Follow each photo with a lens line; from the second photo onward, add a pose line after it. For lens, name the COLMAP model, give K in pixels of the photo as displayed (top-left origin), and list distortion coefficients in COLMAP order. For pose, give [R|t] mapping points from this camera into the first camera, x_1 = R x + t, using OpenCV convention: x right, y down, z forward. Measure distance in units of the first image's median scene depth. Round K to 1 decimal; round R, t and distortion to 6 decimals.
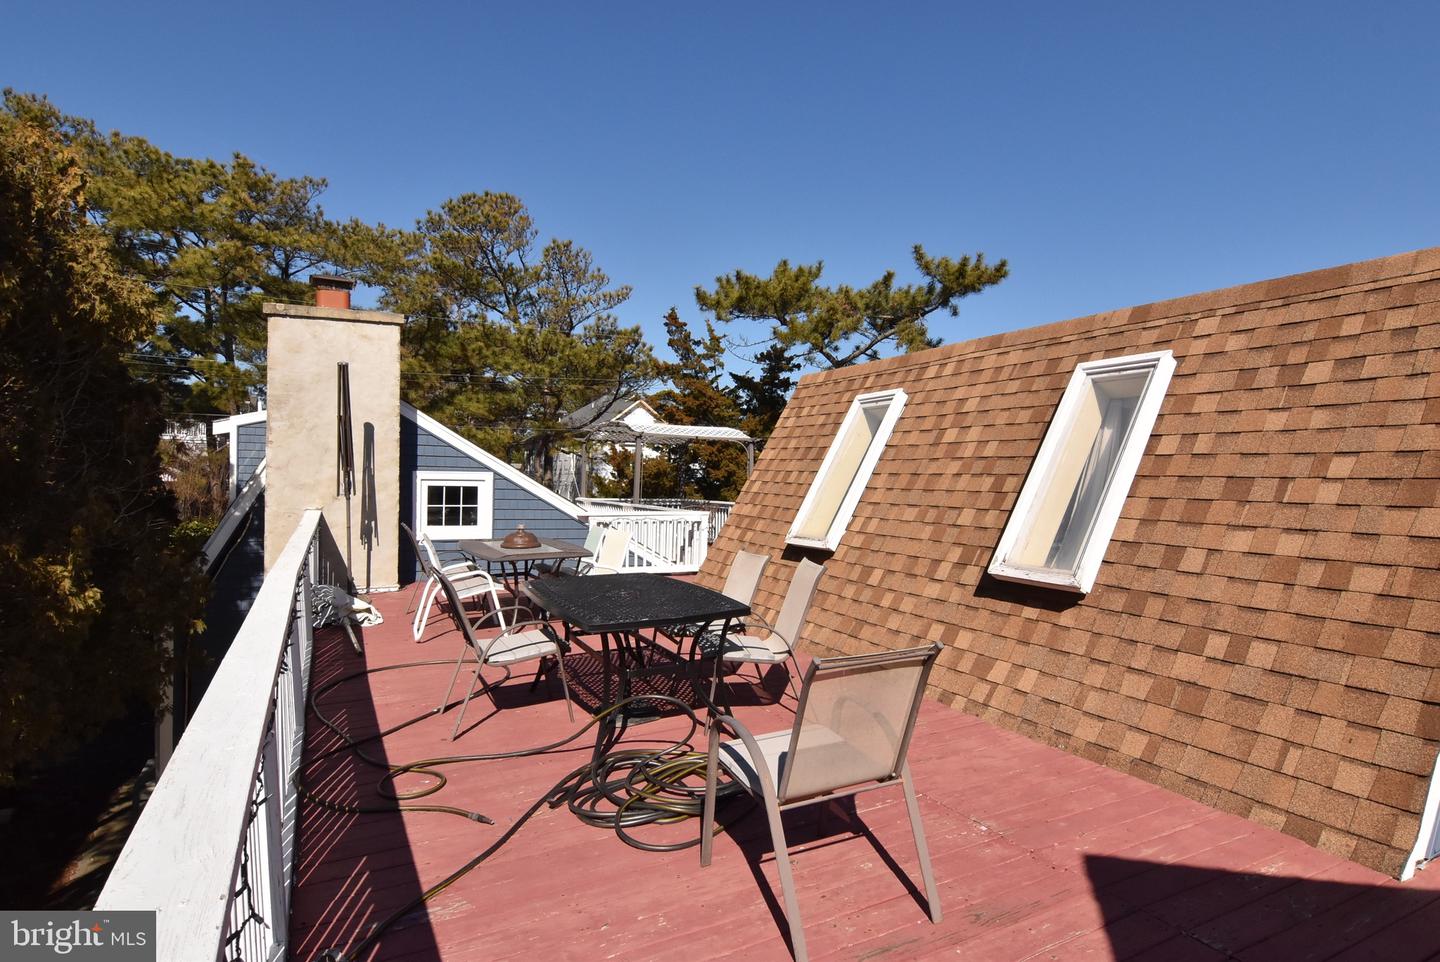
lens RADIAL K [[763.3, 0, 725.1], [0, 763.3, 481.9], [0, 0, 1]] dist [0.003689, -0.018466]
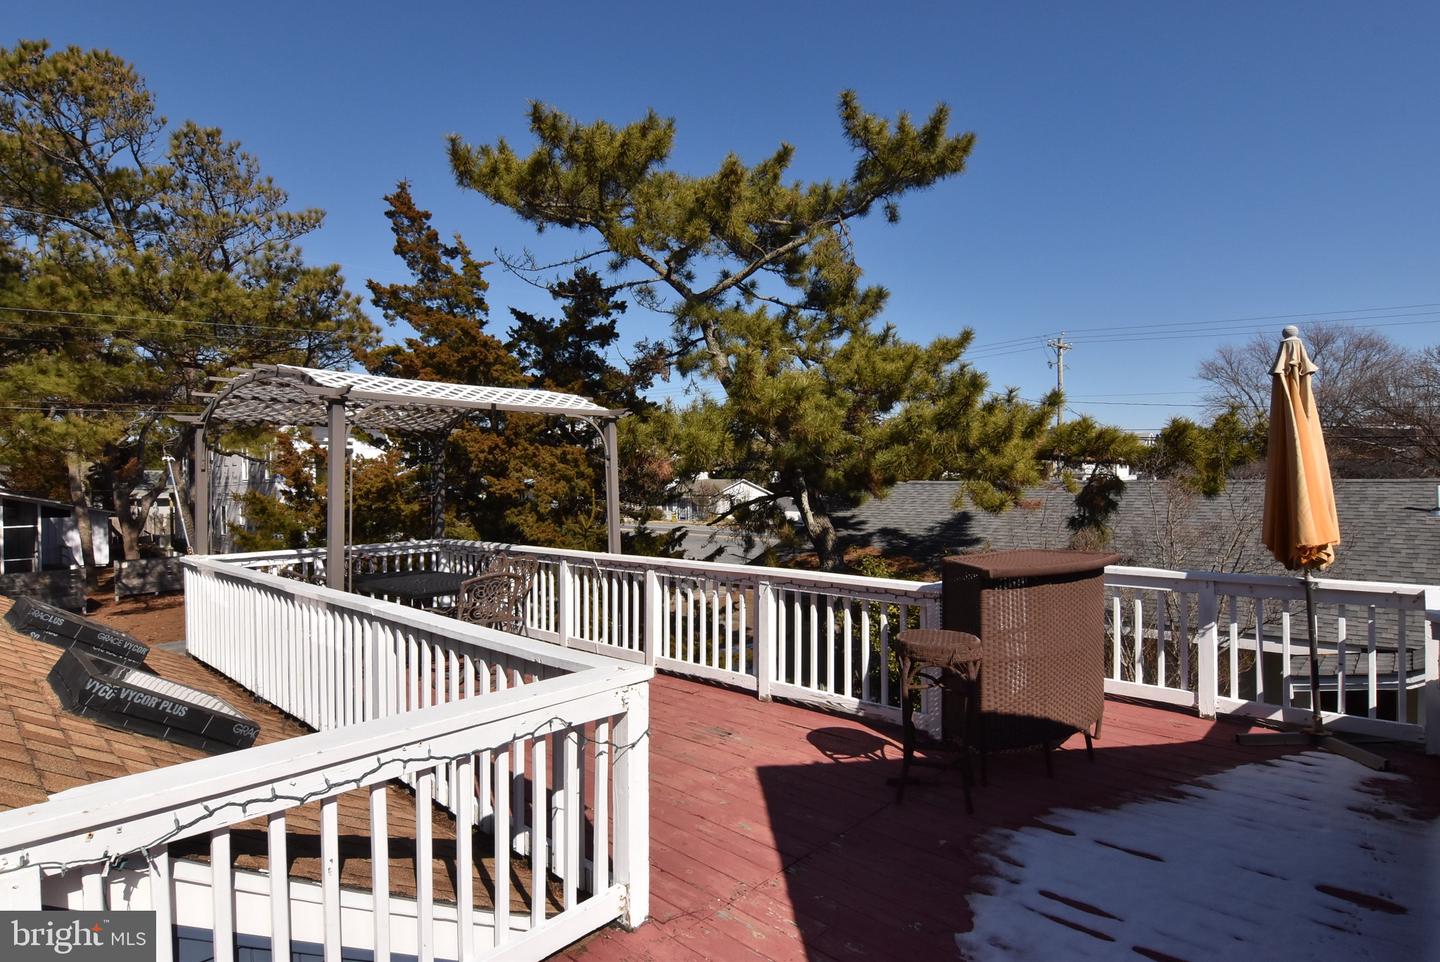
lens RADIAL K [[763.3, 0, 725.1], [0, 763.3, 481.9], [0, 0, 1]] dist [0.003689, -0.018466]
pose [[0.939671, -0.031777, 0.340600, -0.039937], [0.030228, 0.999494, 0.009856, -0.011408], [-0.340741, 0.001035, 0.940157, 0.368891]]
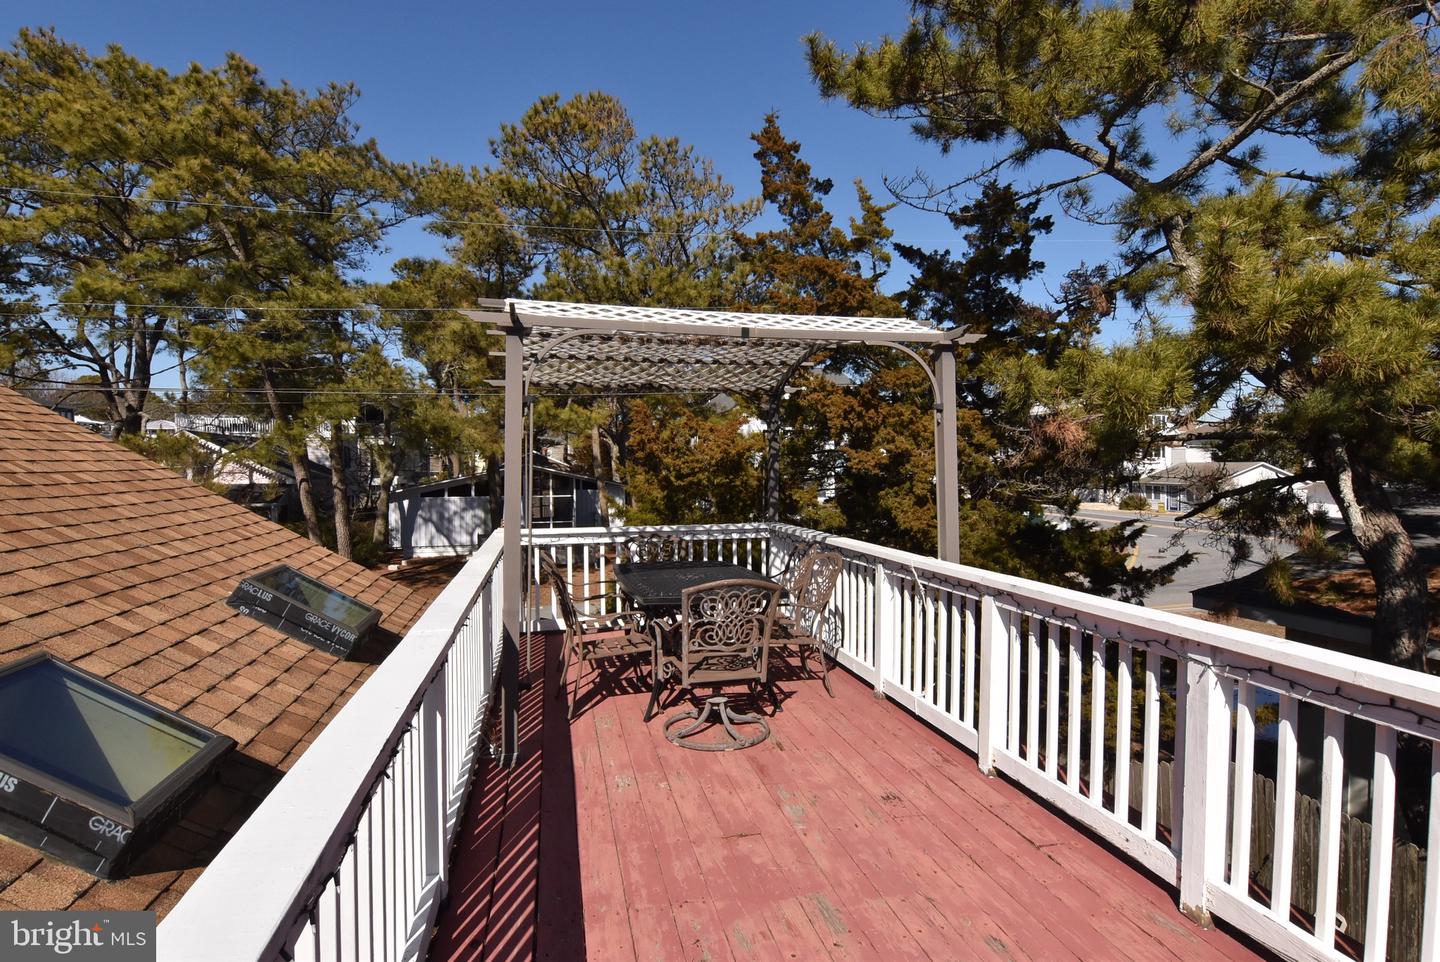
lens RADIAL K [[763.3, 0, 725.1], [0, 763.3, 481.9], [0, 0, 1]] dist [0.003689, -0.018466]
pose [[0.969261, -0.020157, -0.245209, 0.015685], [0.024586, 0.999585, 0.015014, -0.004995], [0.244804, -0.020581, 0.969354, 0.473110]]
